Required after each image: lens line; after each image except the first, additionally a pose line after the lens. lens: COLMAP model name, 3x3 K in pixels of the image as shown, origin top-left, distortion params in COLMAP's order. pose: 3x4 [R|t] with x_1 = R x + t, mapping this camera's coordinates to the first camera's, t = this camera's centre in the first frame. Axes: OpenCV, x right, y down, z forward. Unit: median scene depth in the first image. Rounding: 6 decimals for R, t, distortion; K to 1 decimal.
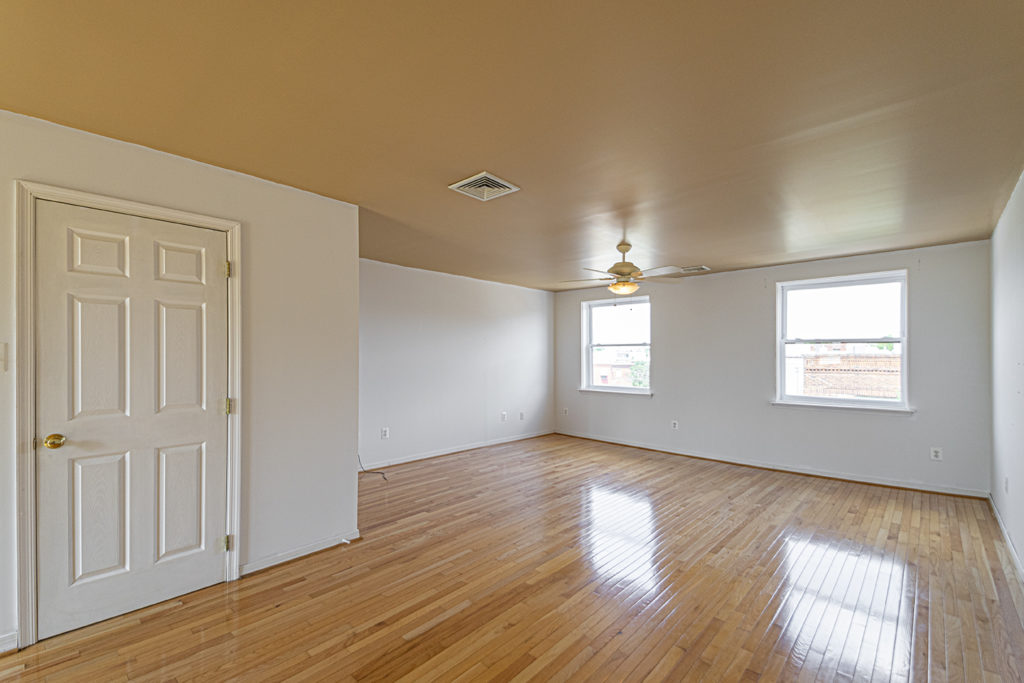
lens RADIAL K [[472.4, 0, 516.9], [0, 472.4, 357.8], [0, 0, 1]] dist [0.047342, -0.028081]
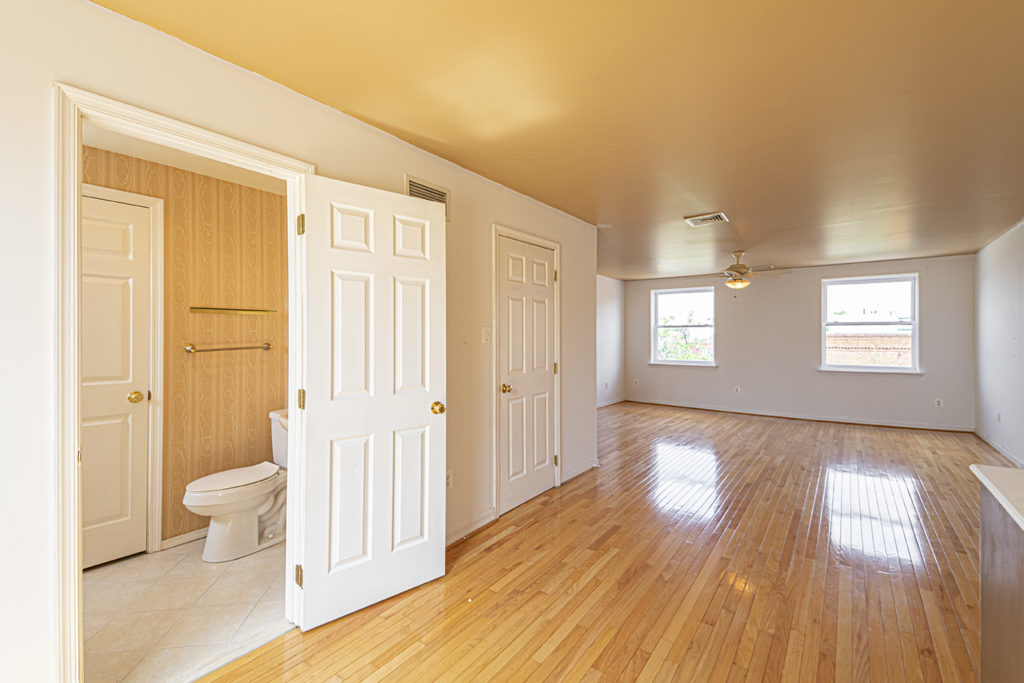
lens RADIAL K [[455.6, 0, 540.8], [0, 455.6, 340.9], [0, 0, 1]] dist [-0.021530, -0.000193]
pose [[0.995763, -0.003789, 0.091880, -0.387076], [0.003214, 0.999974, 0.006410, 0.003218], [-0.091901, -0.006088, 0.995749, -0.193609]]
